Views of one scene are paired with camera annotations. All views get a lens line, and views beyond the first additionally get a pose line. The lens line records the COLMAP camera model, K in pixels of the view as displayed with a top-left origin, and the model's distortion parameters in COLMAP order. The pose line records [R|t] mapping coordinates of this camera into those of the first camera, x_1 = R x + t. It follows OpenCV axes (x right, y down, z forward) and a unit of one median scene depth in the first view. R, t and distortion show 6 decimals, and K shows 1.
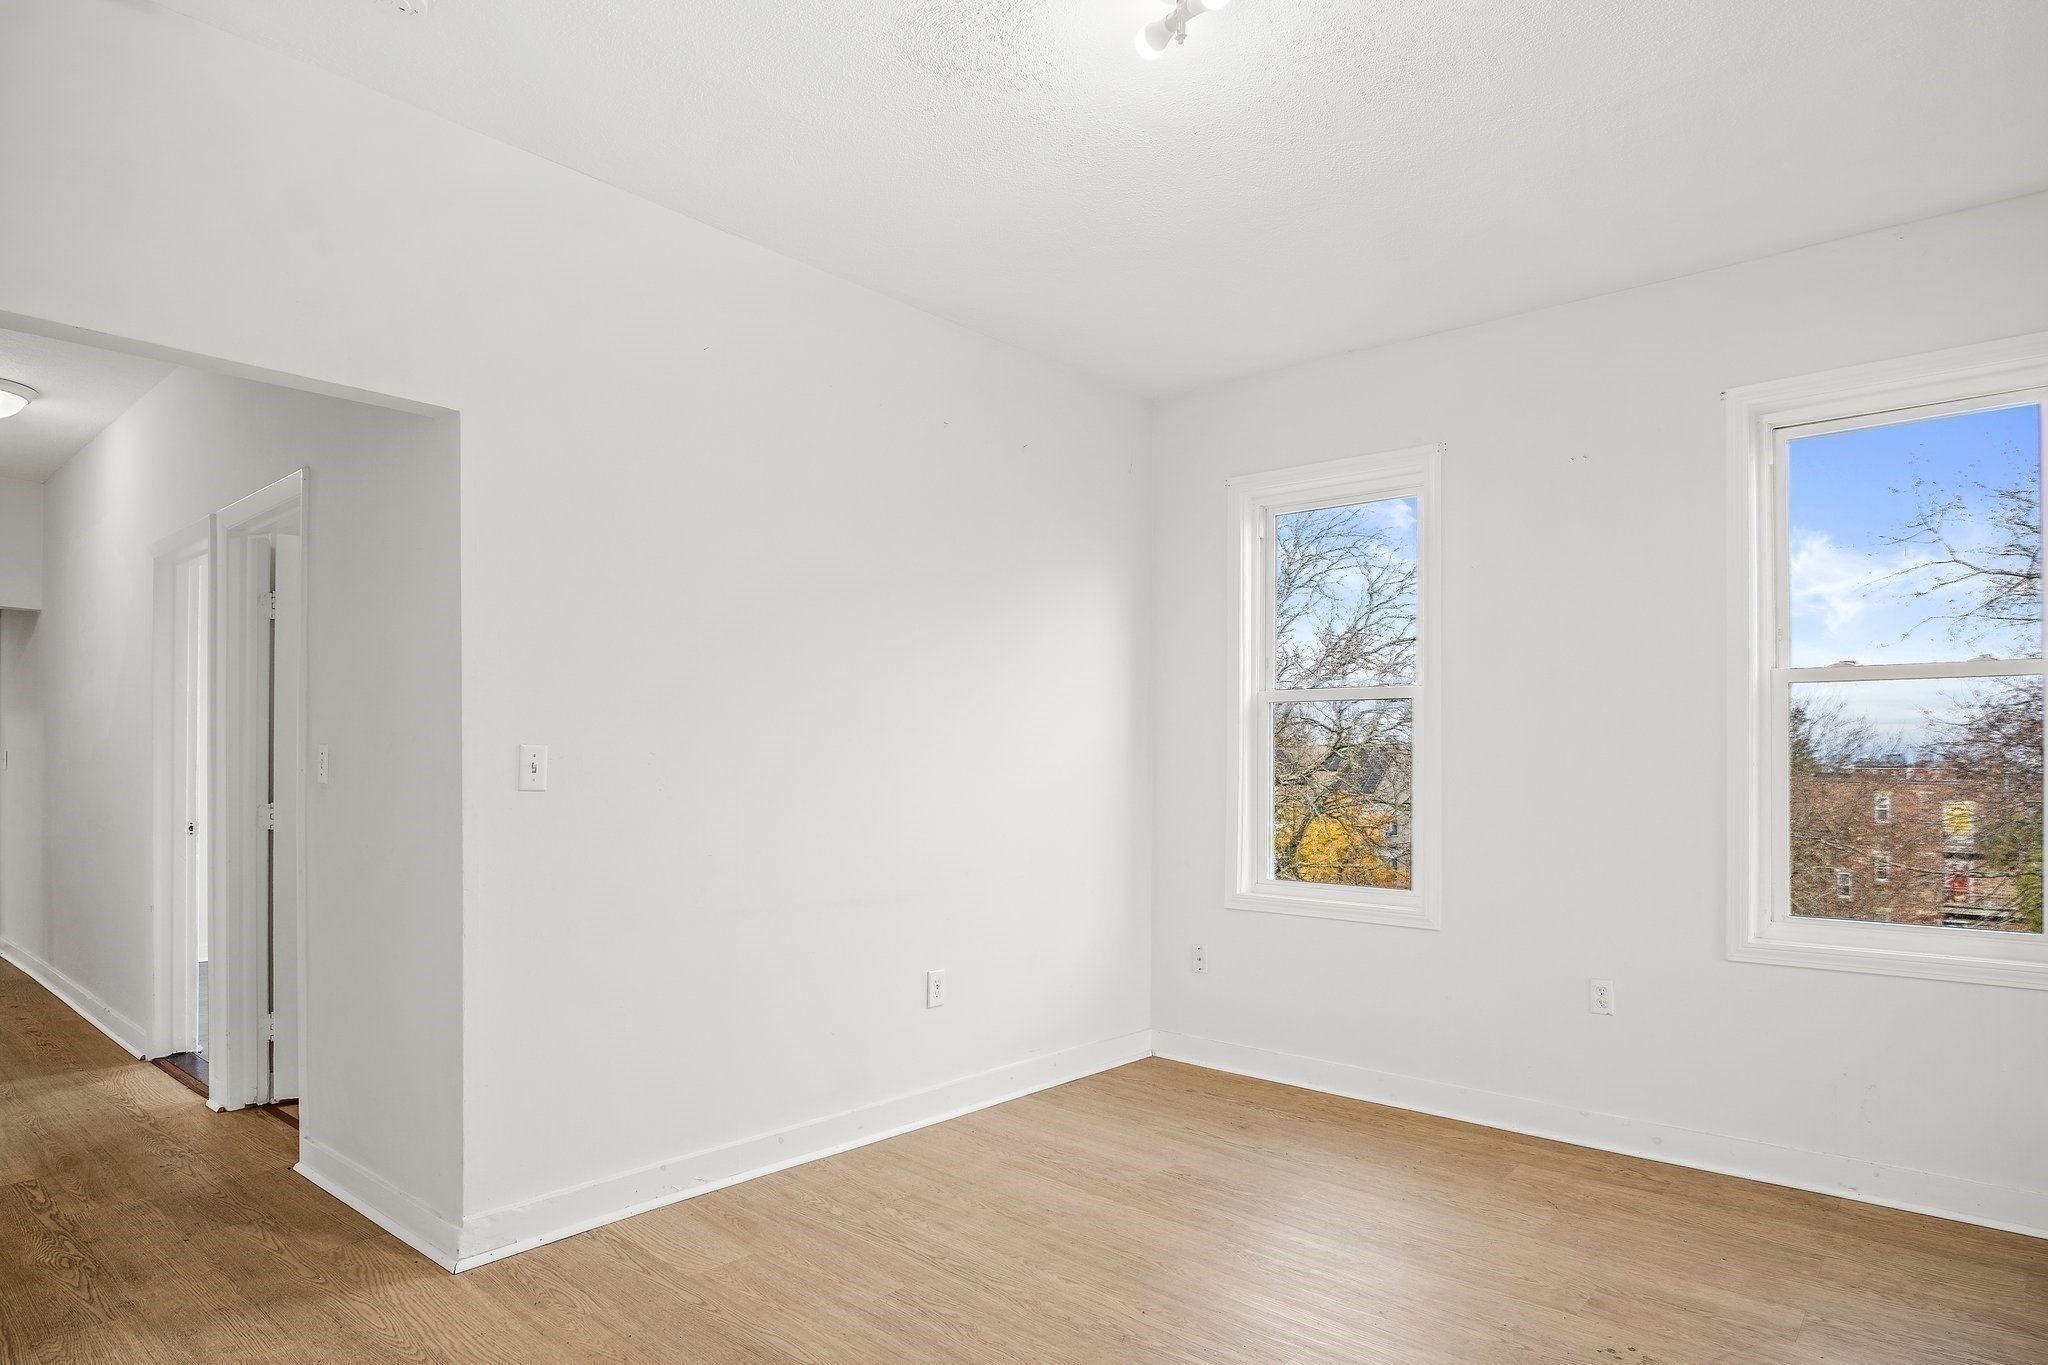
lens RADIAL K [[1168.7, 0, 1024.1], [0, 1168.7, 771.0], [0, 0, 1]] dist [-0.020443, 0.001354]
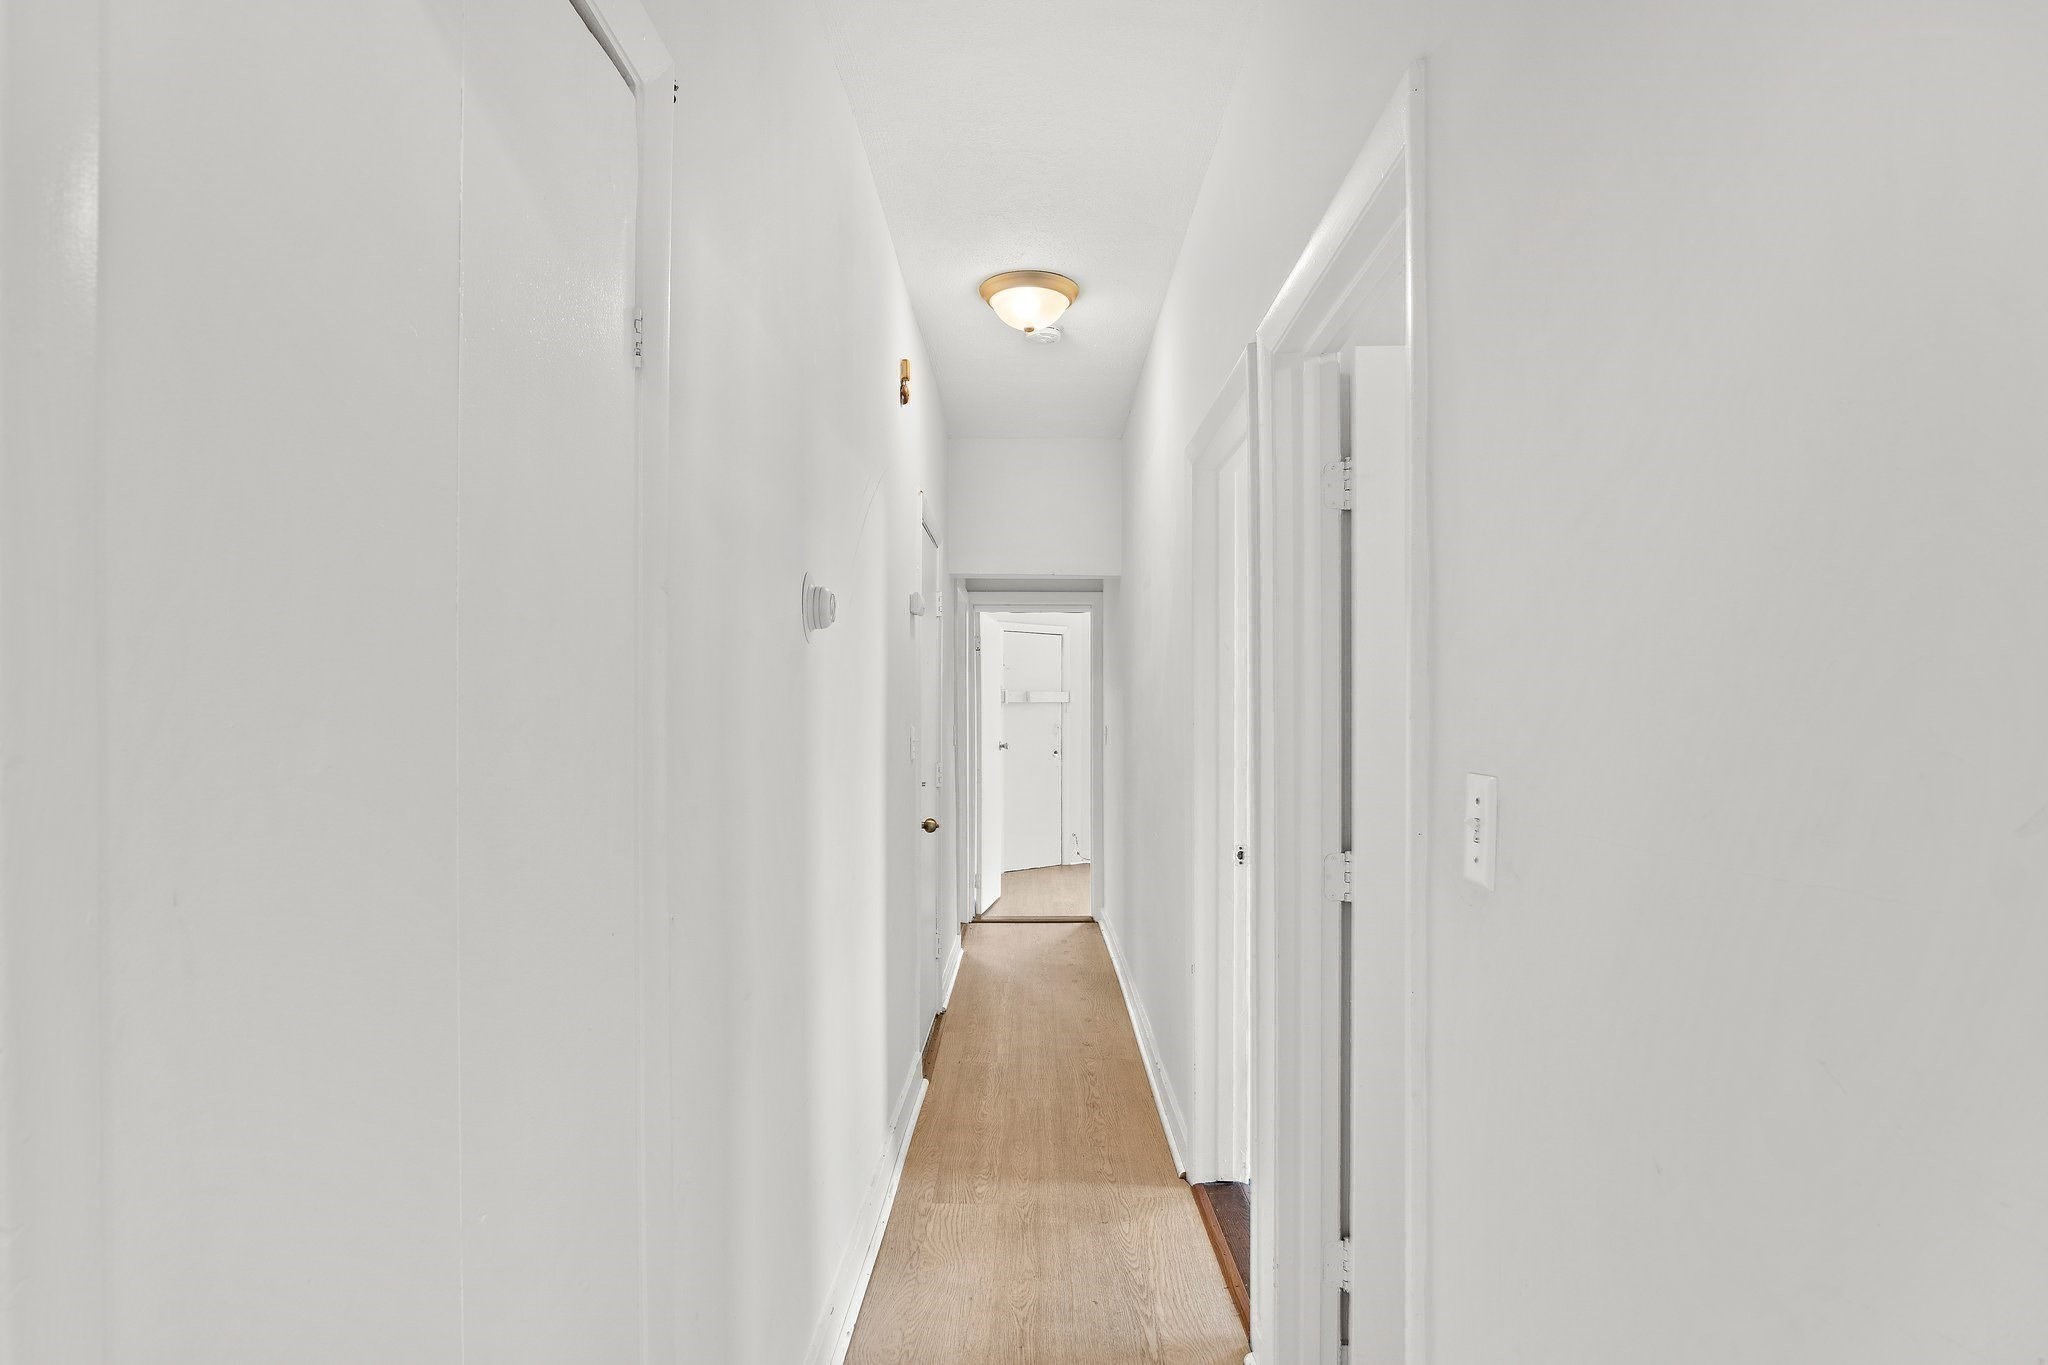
lens RADIAL K [[1119.3, 0, 1024.0], [0, 1119.3, 682.5], [0, 0, 1]] dist [-0.017747, 0.001233]
pose [[0.659221, -0.025856, -0.751505, -0.369891], [-0.003871, 0.999279, -0.037777, -0.032501], [0.751940, 0.027813, 0.658645, 0.563722]]
